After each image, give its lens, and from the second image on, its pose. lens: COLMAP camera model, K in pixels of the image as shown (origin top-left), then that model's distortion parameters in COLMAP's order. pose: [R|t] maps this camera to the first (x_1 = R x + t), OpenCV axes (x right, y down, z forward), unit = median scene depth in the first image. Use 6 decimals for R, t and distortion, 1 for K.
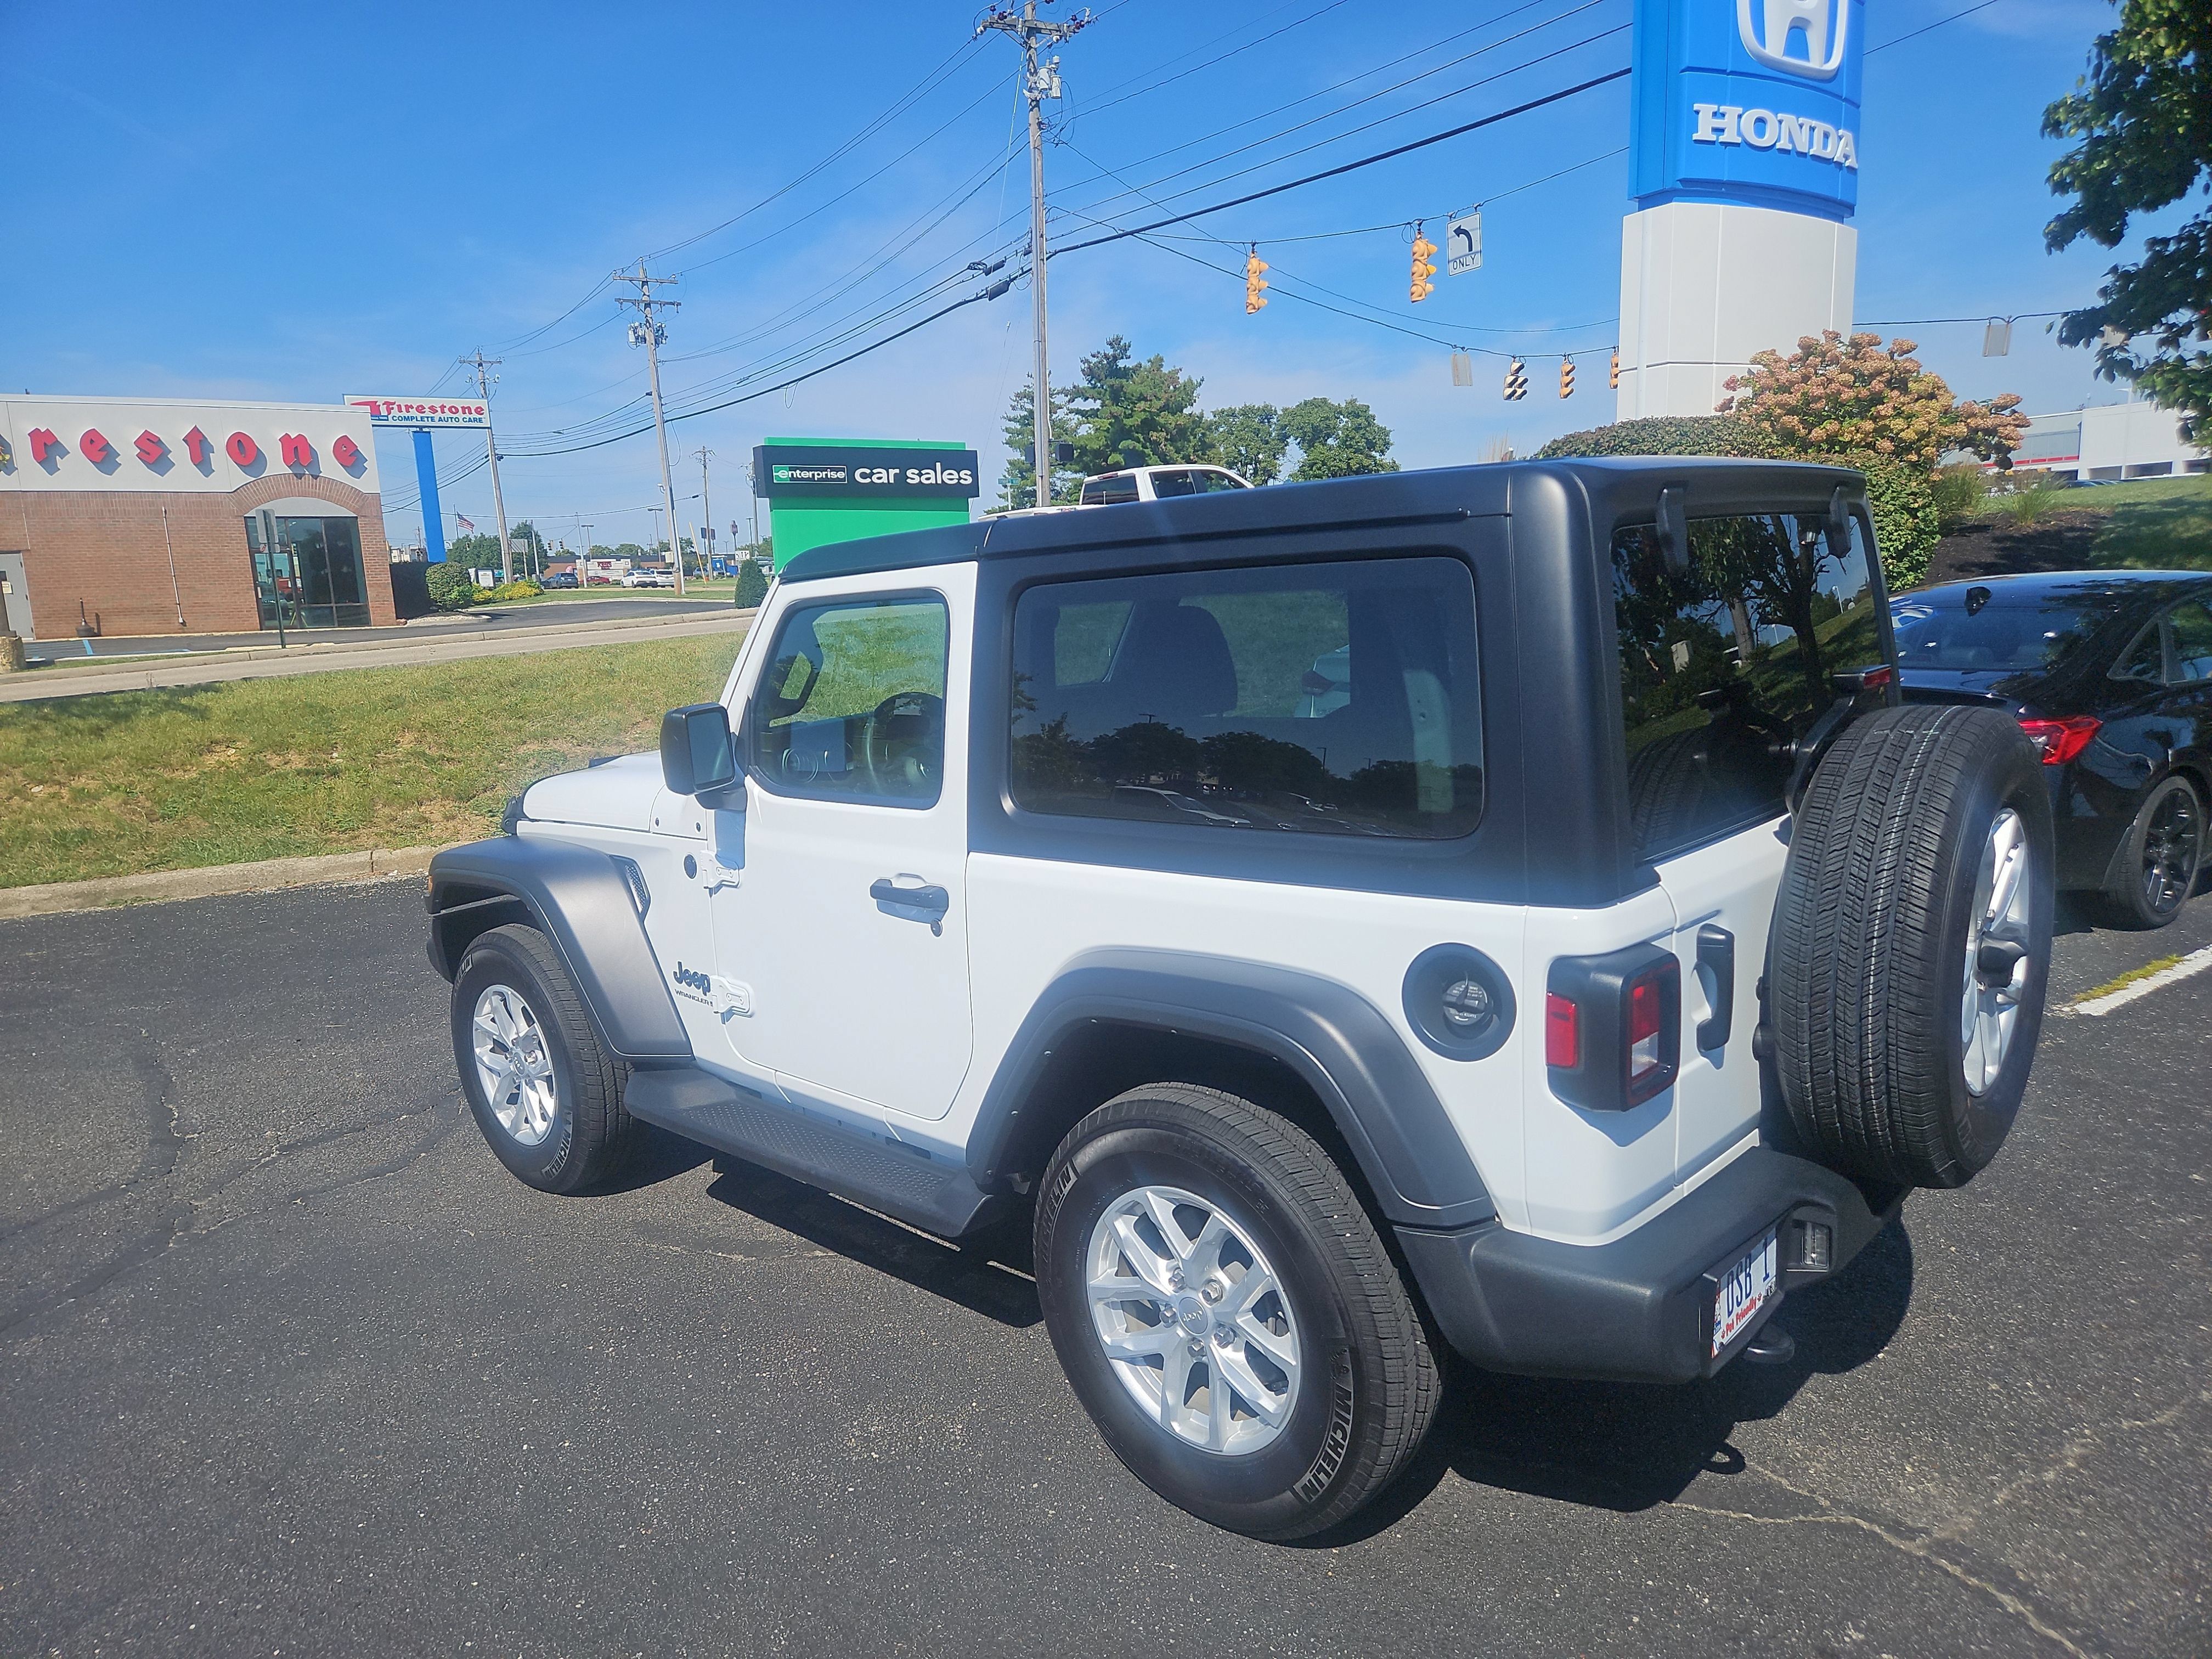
lens RADIAL K [[1484.7, 0, 1066.4], [0, 1484.7, 862.3], [0, 0, 1]] dist [0.079344, -0.068589]
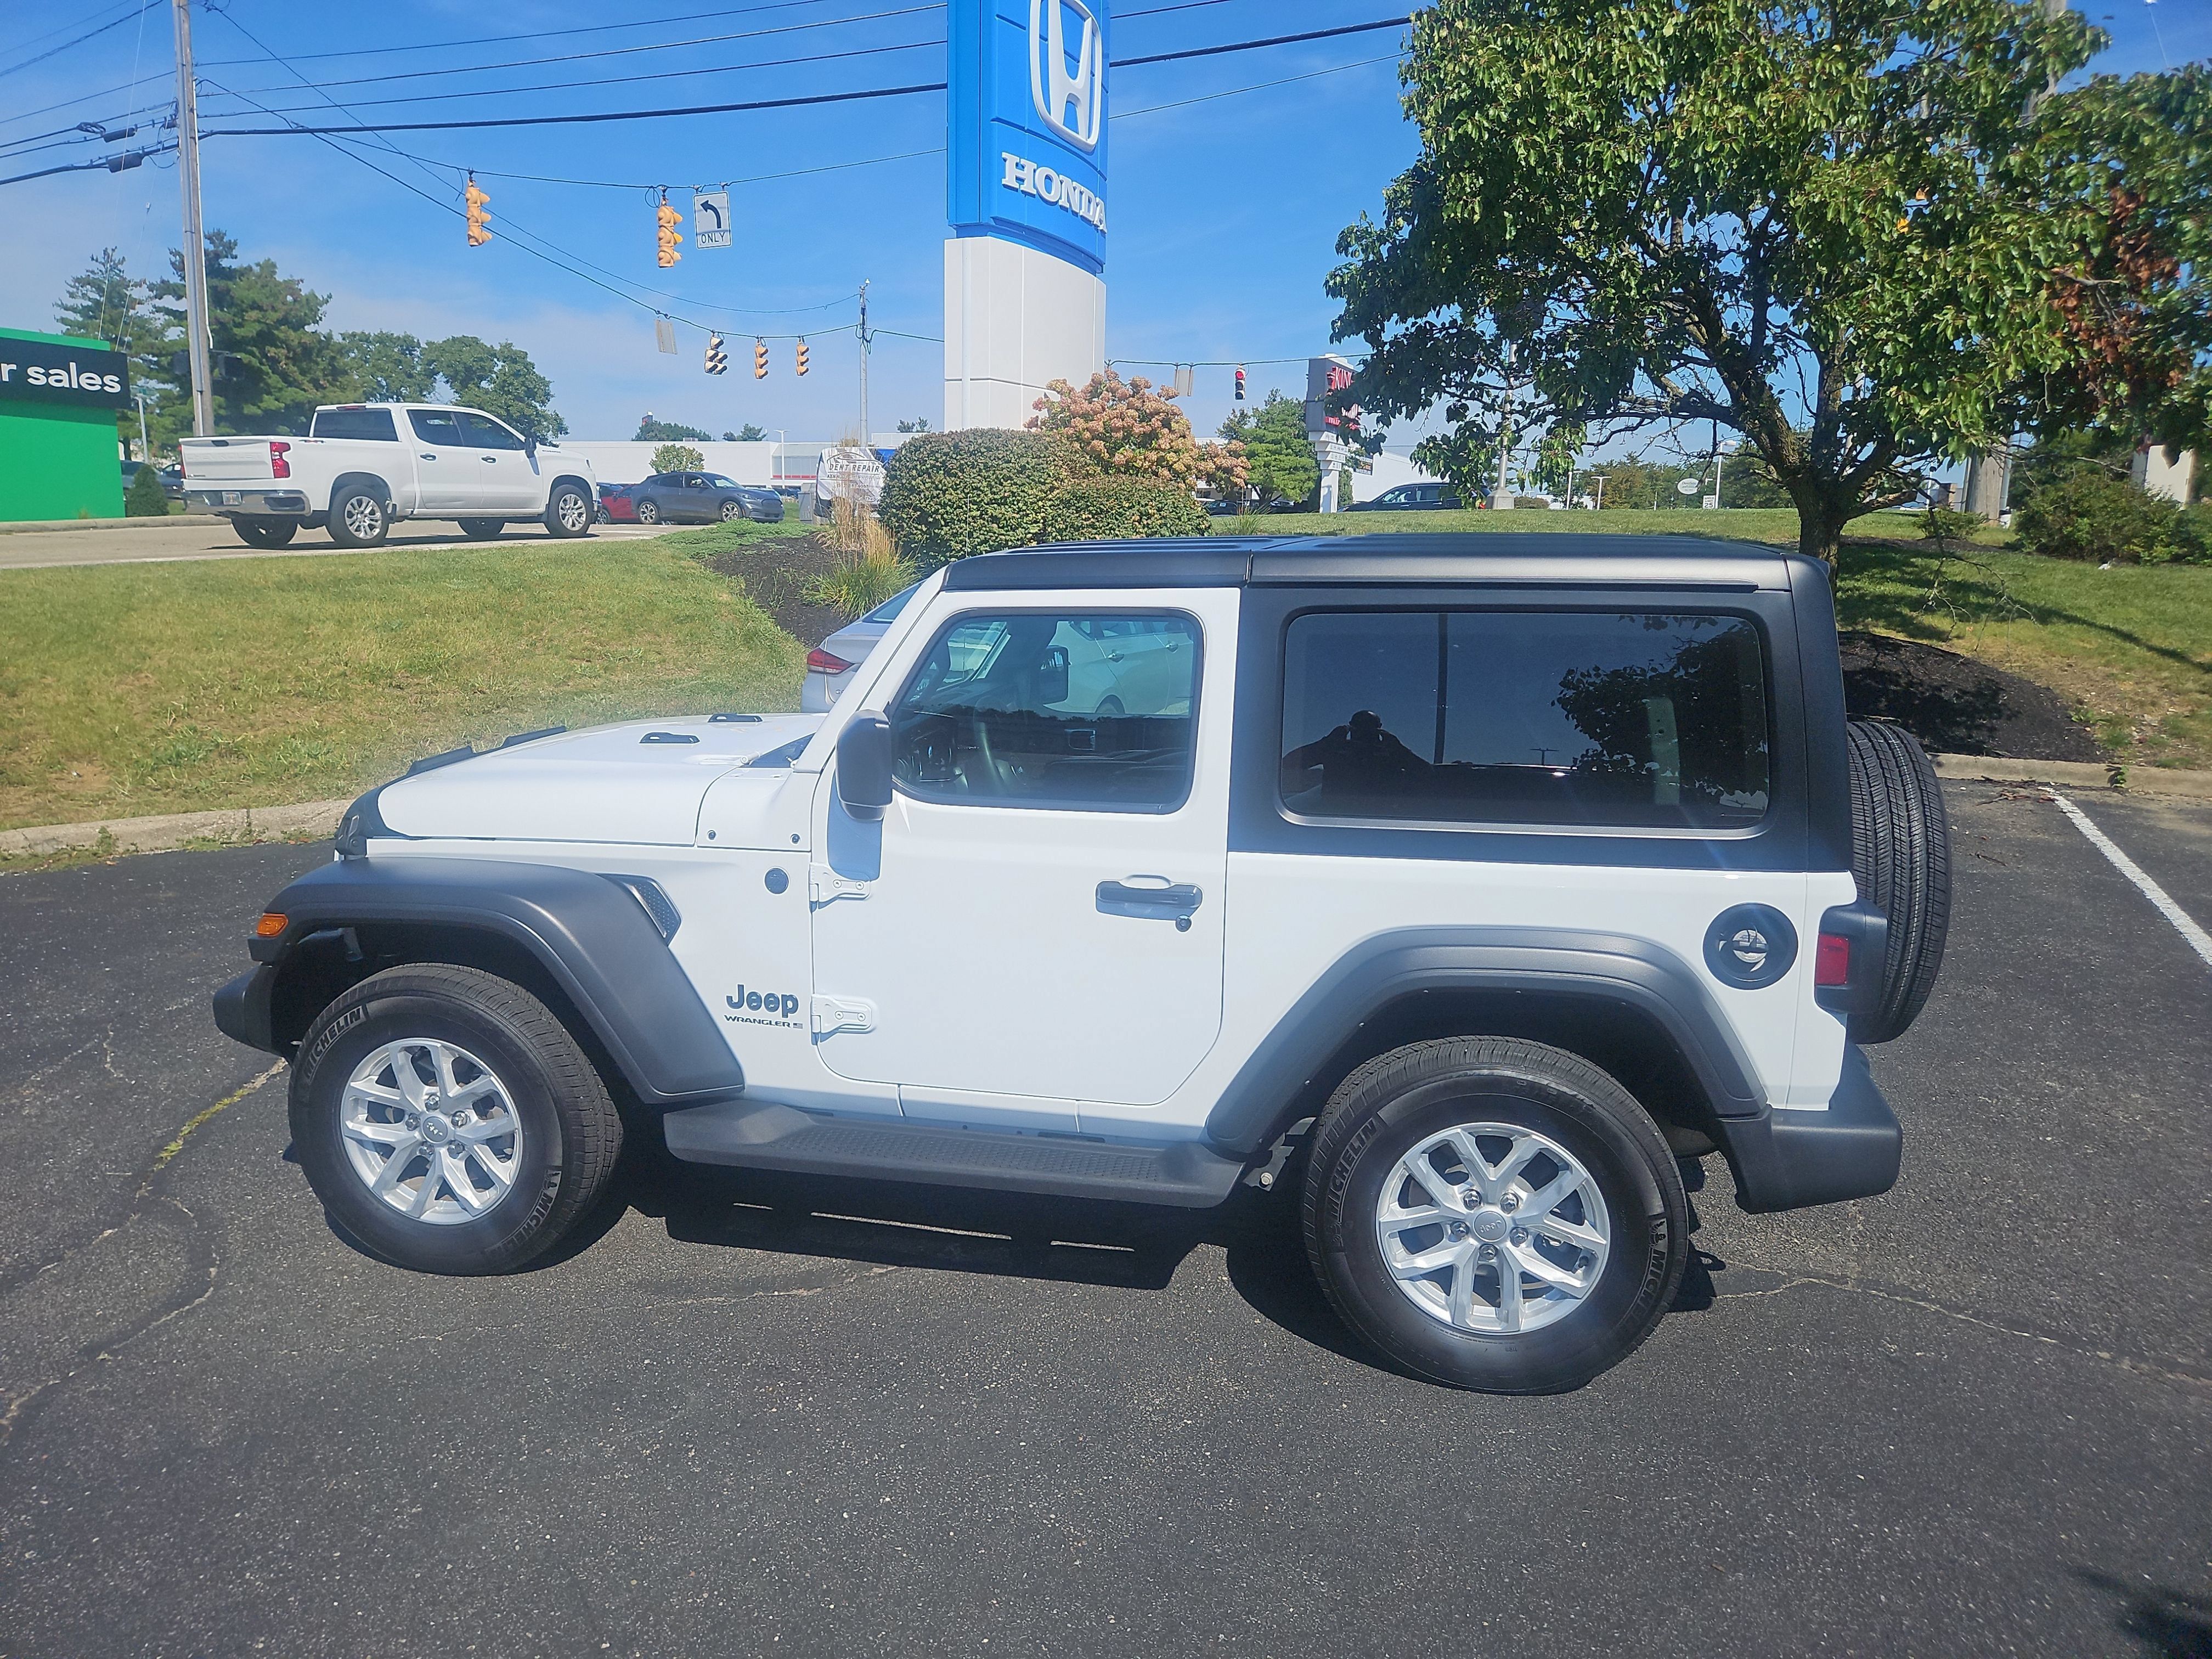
lens RADIAL K [[1484.7, 0, 1093.2], [0, 1484.7, 823.6], [0, 0, 1]] dist [0.079344, -0.068589]
pose [[0.837174, -0.041261, 0.545378, -0.574117], [0.041839, 0.999060, 0.011360, -0.034238], [-0.545334, 0.013307, 0.838113, 0.105403]]
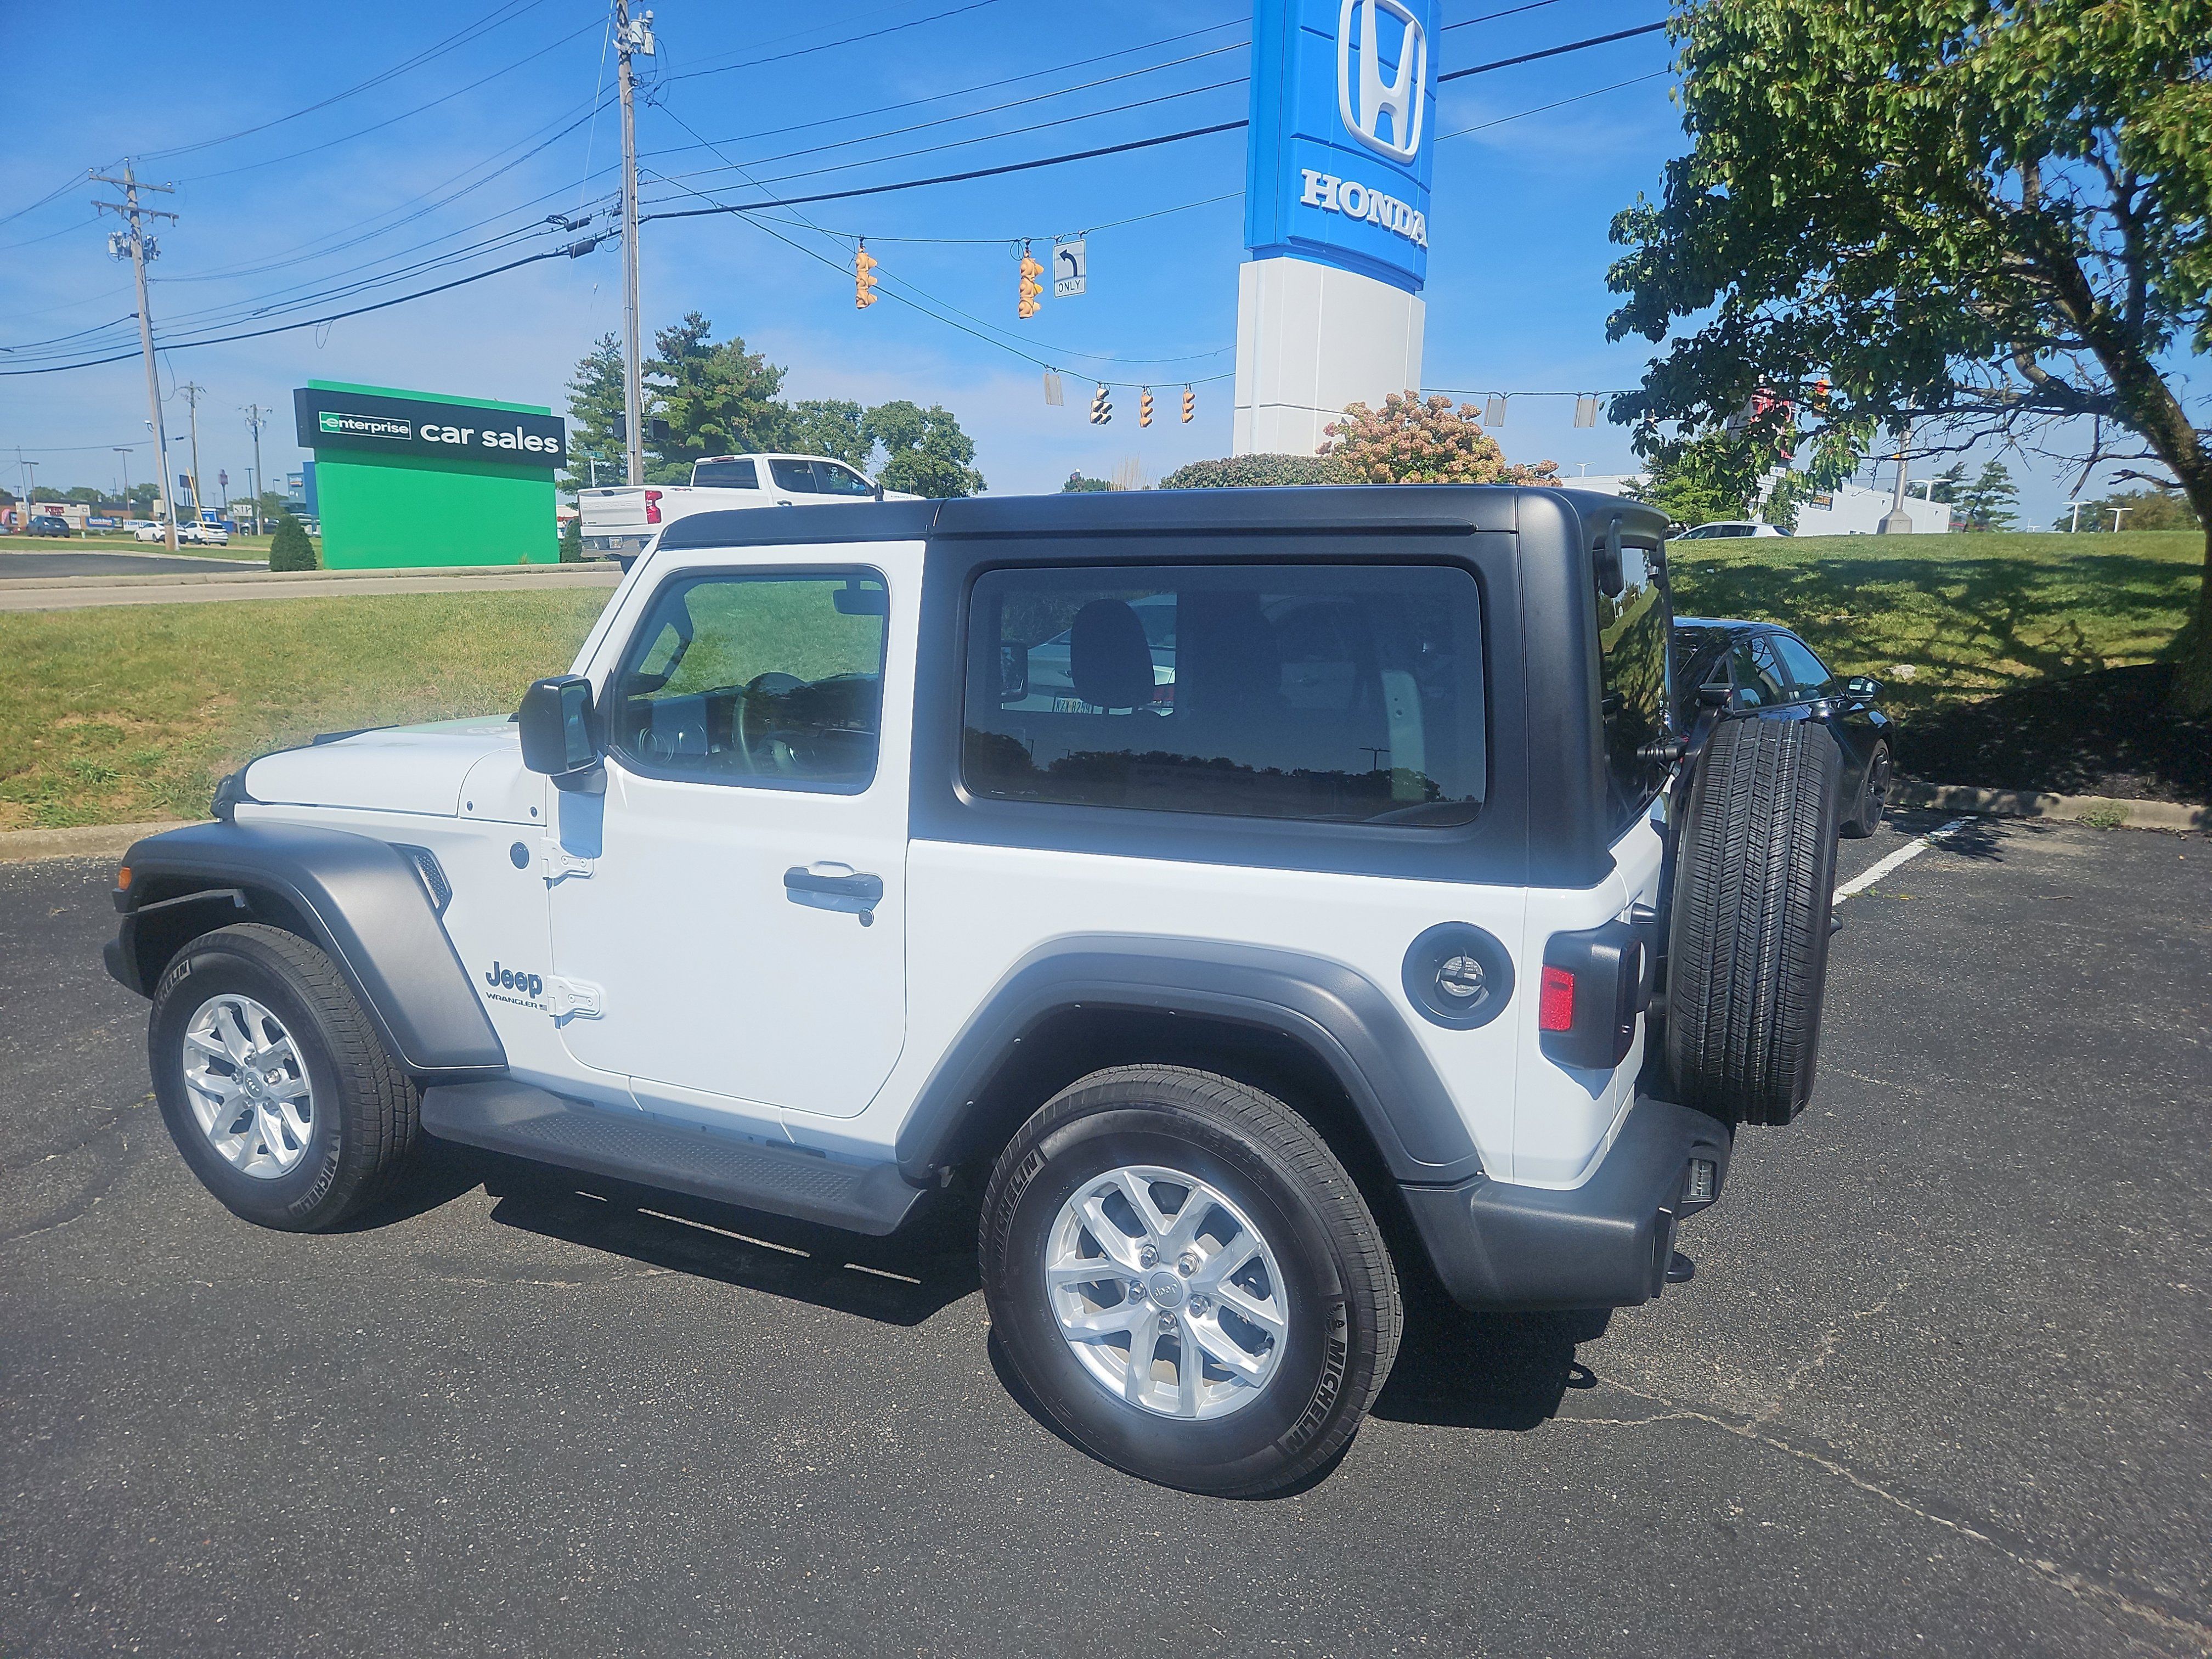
lens RADIAL K [[1484.7, 0, 1111.0], [0, 1484.7, 871.8], [0, 0, 1]] dist [0.079344, -0.068589]
pose [[0.950906, 0.000822, 0.309477, -0.186393], [-0.002384, 0.999986, 0.004669, 0.007381], [-0.309469, -0.005178, 0.950895, 0.024011]]
